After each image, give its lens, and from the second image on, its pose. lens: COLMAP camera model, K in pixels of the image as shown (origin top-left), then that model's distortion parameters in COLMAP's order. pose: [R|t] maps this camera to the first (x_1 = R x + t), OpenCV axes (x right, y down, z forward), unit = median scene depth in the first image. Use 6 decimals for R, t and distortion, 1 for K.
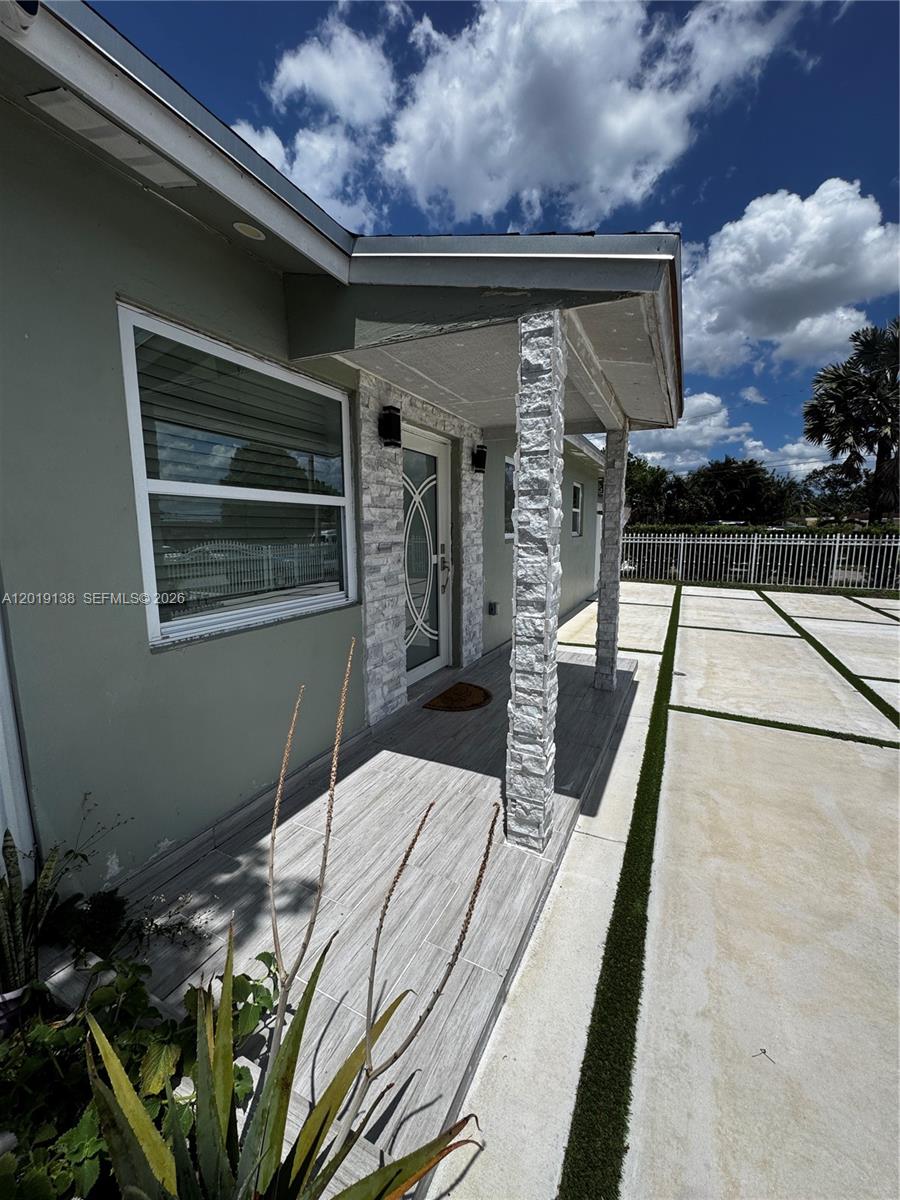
lens RADIAL K [[478.7, 0, 449.4], [0, 478.7, 598.4], [0, 0, 1]] dist [-0.004553, 0.000142]
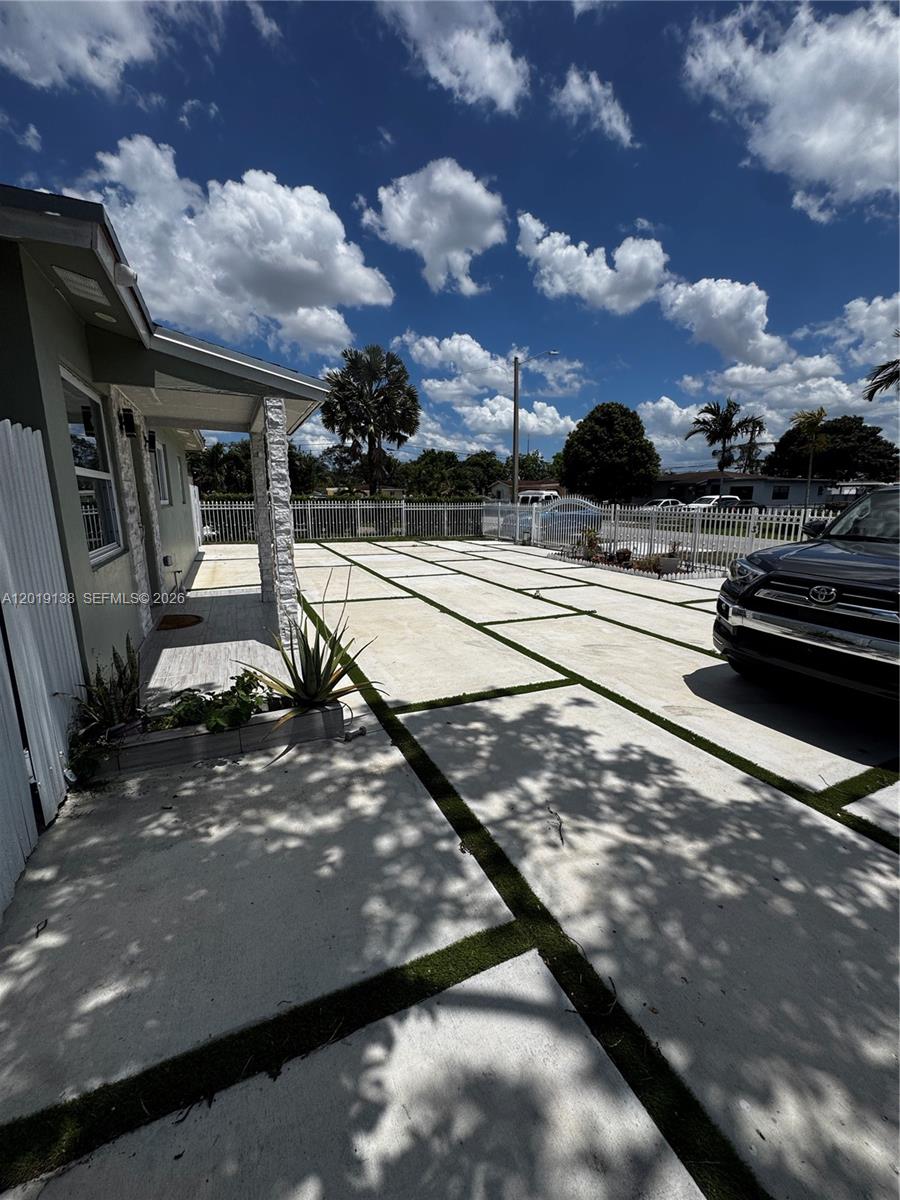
lens RADIAL K [[489.8, 0, 456.9], [0, 489.8, 596.4], [0, 0, 1]] dist [-0.000732, 0.000310]
pose [[0.623232, -0.153512, 0.766822, -0.784476], [0.110597, 0.987991, 0.107902, 0.107651], [-0.774177, 0.017560, 0.632725, -0.722290]]
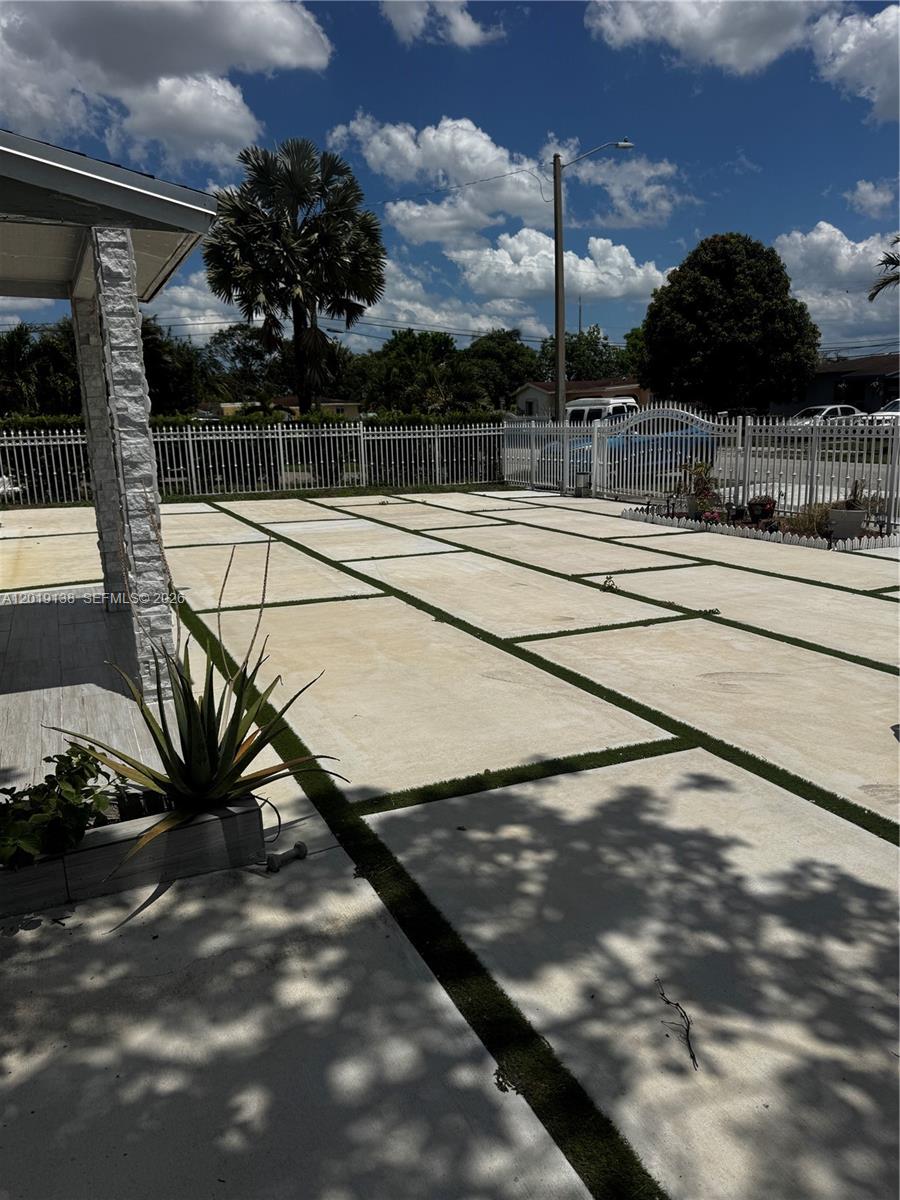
lens RADIAL K [[863.7, 0, 477.0], [0, 863.7, 601.9], [0, 0, 1]] dist [0.052658, -0.078615]
pose [[0.603800, -0.182279, 0.776015, -0.739012], [0.138228, 0.982699, 0.123274, 0.111612], [-0.785059, 0.032834, 0.618550, -0.670170]]
